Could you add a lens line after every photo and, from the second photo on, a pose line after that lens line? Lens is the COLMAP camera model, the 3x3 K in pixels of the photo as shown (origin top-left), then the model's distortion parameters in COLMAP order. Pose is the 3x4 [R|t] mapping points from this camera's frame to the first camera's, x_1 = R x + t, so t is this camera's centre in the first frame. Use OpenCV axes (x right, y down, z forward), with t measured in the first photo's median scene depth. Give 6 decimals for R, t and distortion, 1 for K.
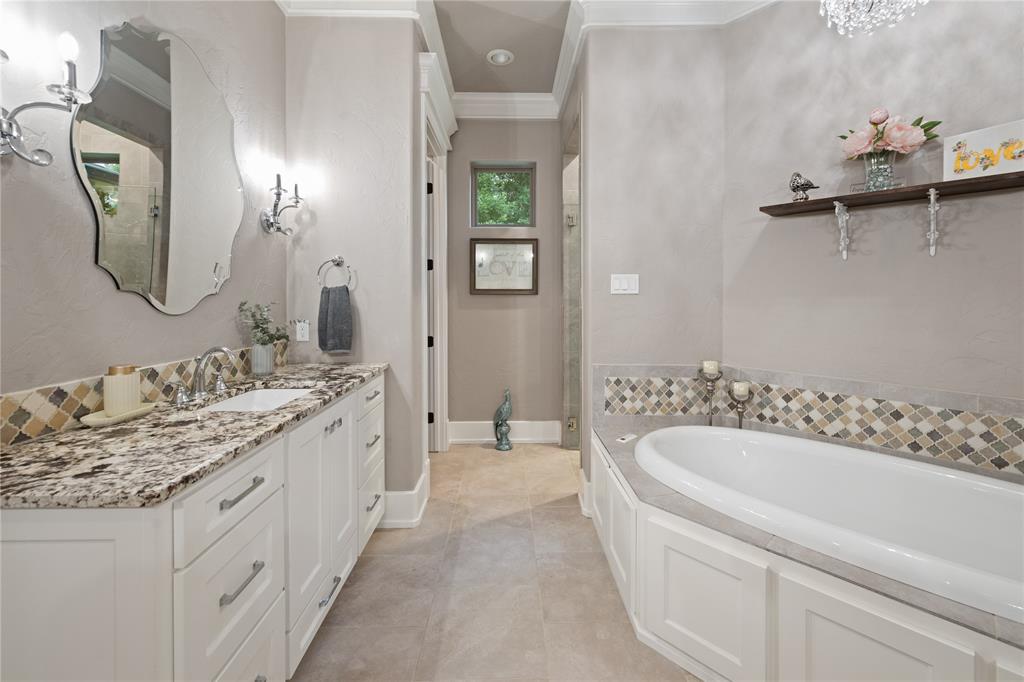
lens RADIAL K [[415.2, 0, 515.5], [0, 415.2, 300.2], [0, 0, 1]] dist [-0.001598, -0.000334]
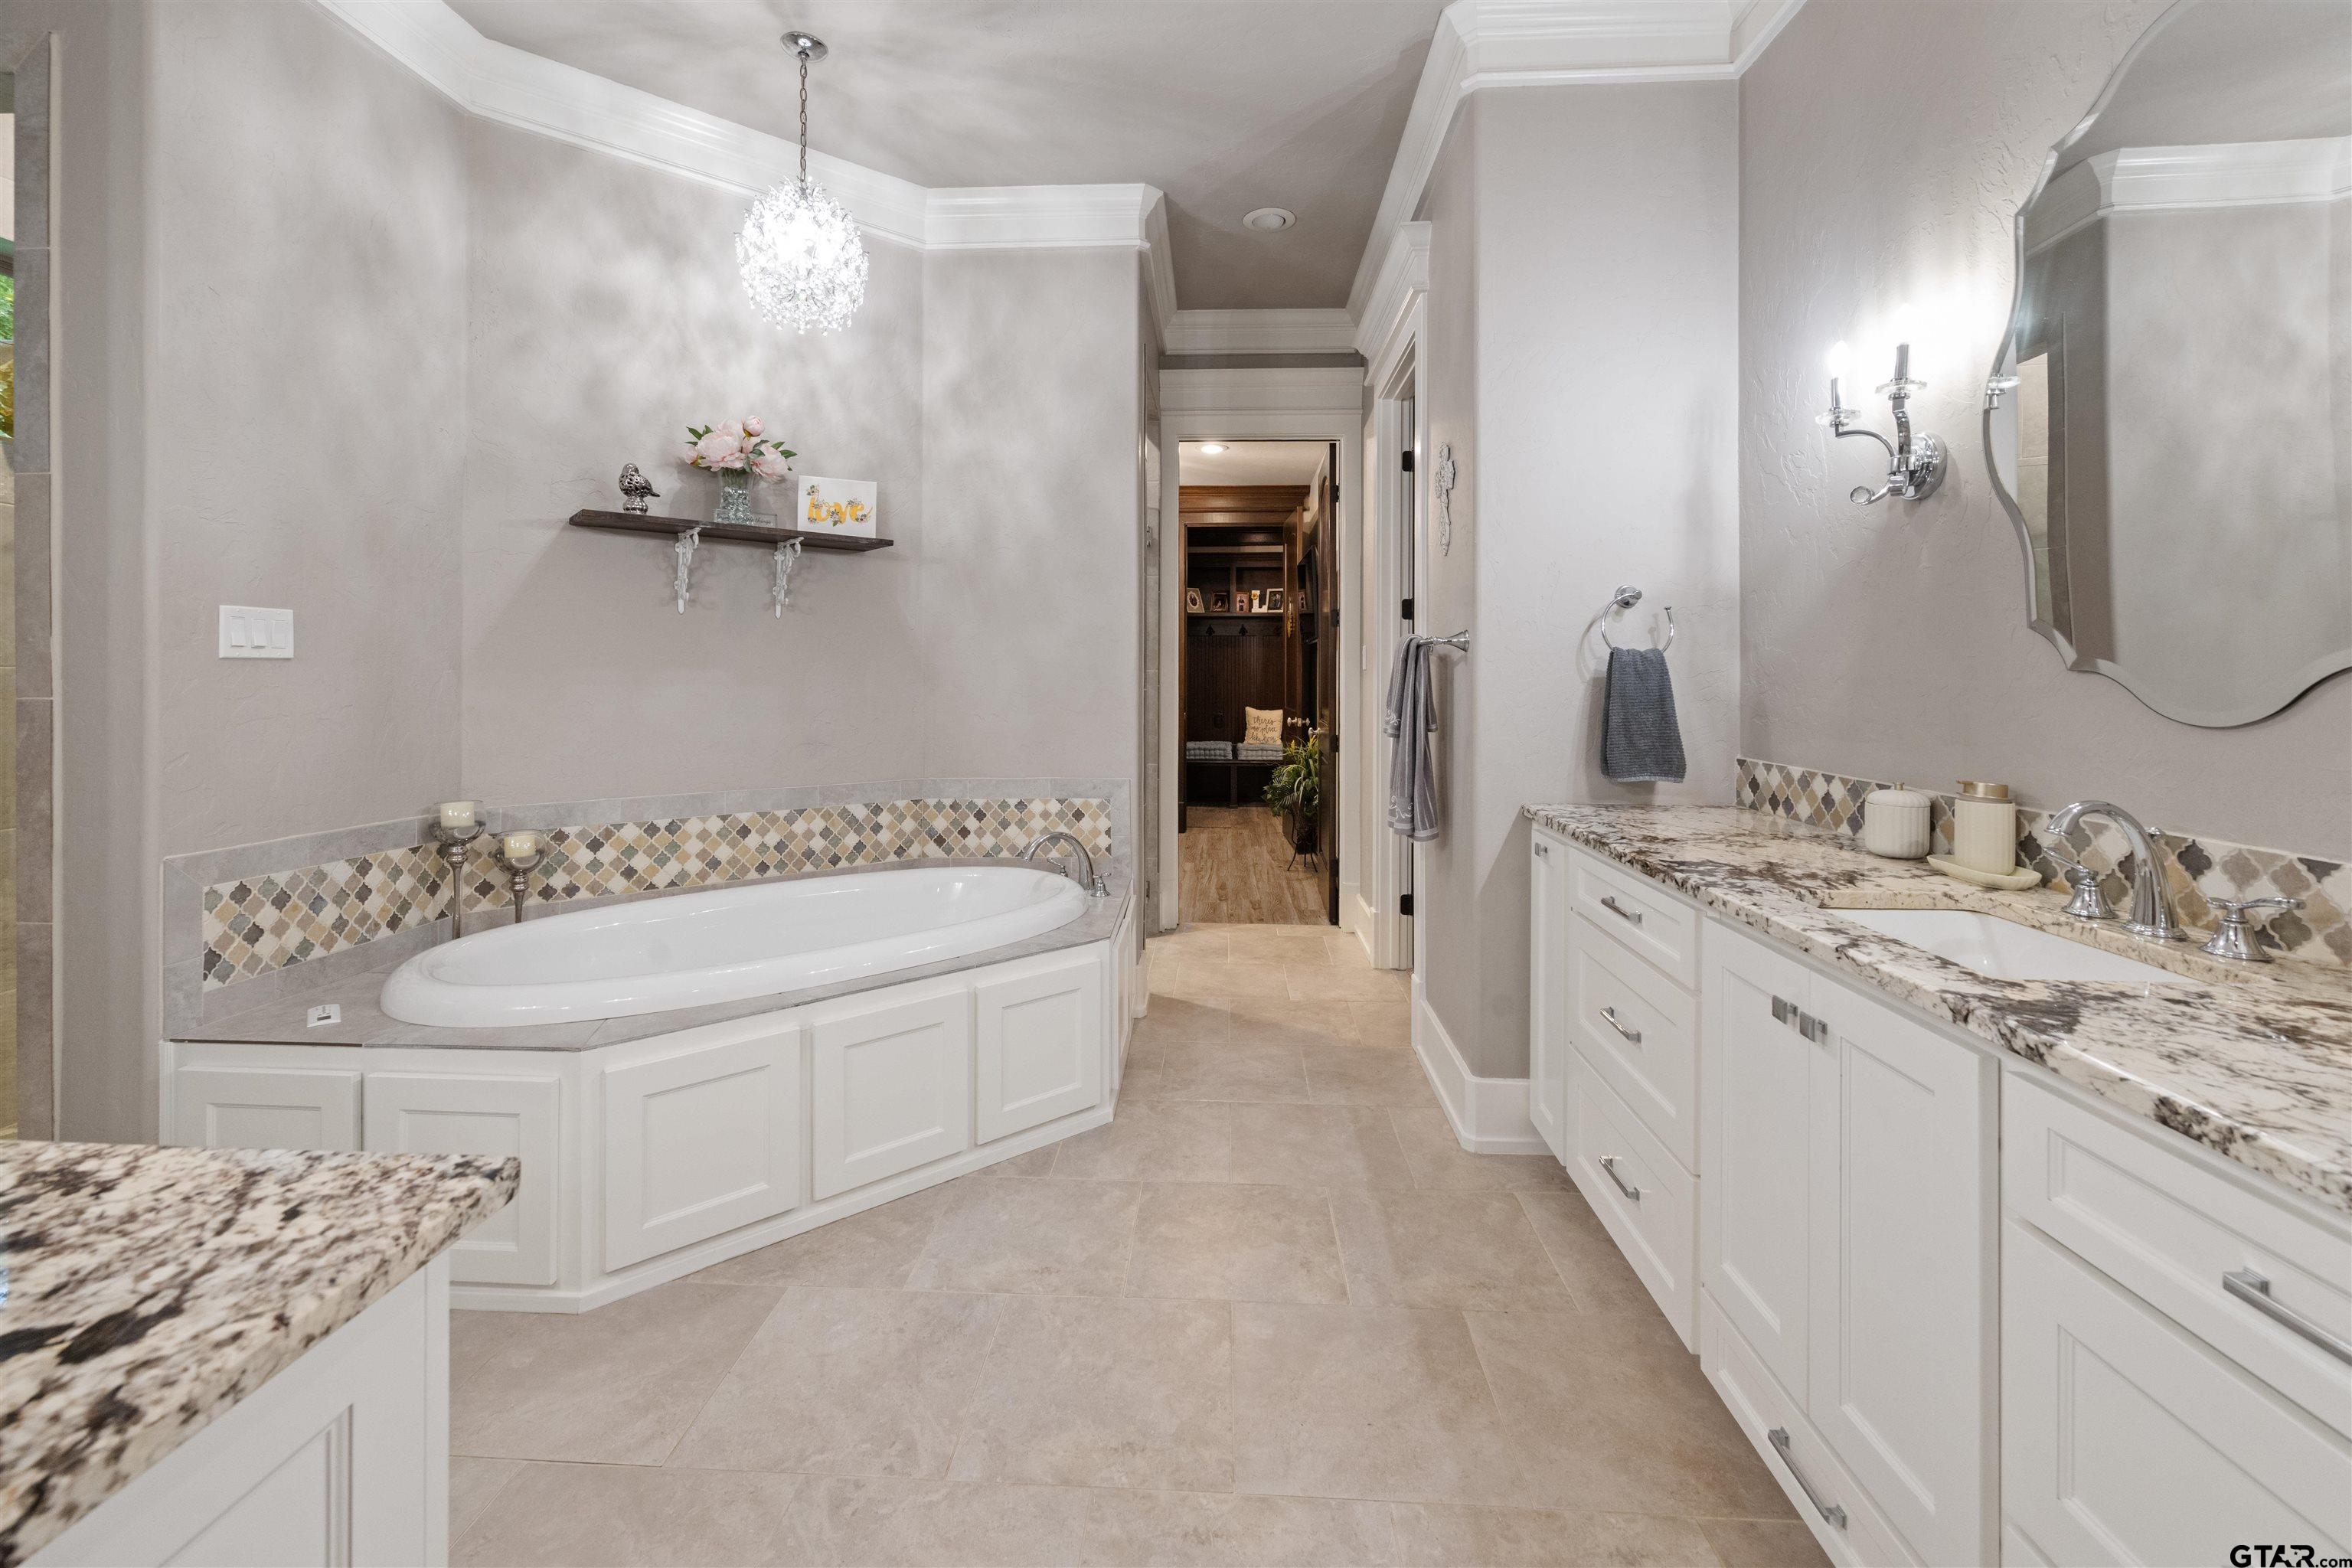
lens RADIAL K [[953.6, 0, 1174.4], [0, 953.6, 673.0], [0, 0, 1]] dist [-0.001598, -0.000334]
pose [[0.065869, 0.002426, 0.997825, -0.633330], [0.000886, 0.999997, -0.002489, 0.001282], [-0.997828, 0.001048, 0.065867, 0.113898]]
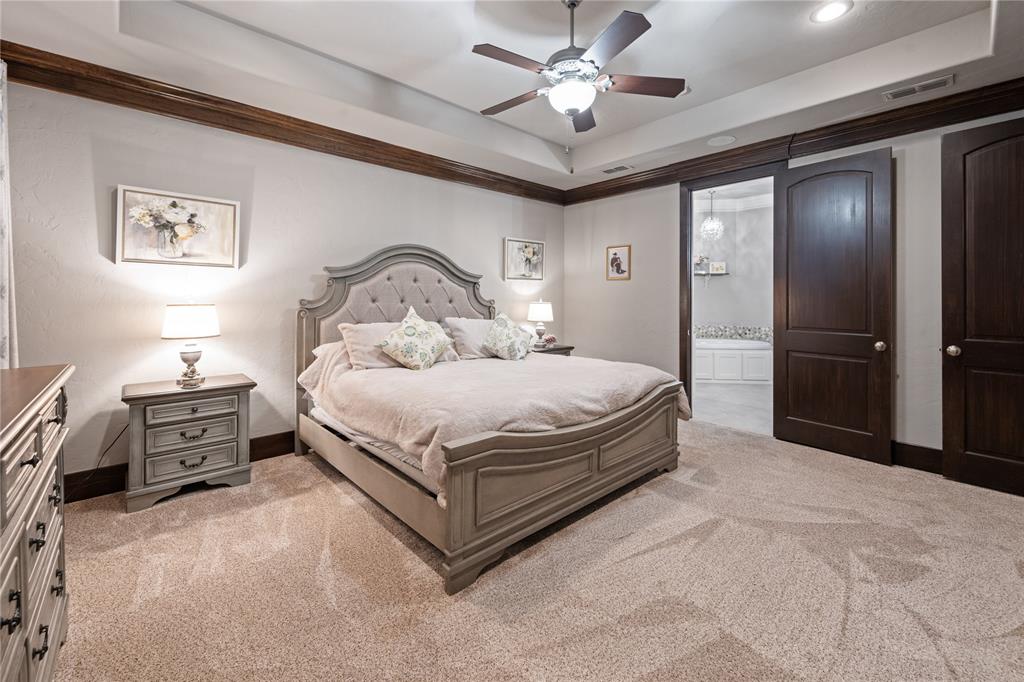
lens RADIAL K [[415.2, 0, 511.9], [0, 415.2, 302.0], [0, 0, 1]] dist [-0.001598, -0.000334]
pose [[0.755158, 0.002213, 0.655539, -2.711350], [-0.000452, 0.999996, -0.002856, 0.026244], [-0.655542, 0.001860, 0.755156, -0.737922]]
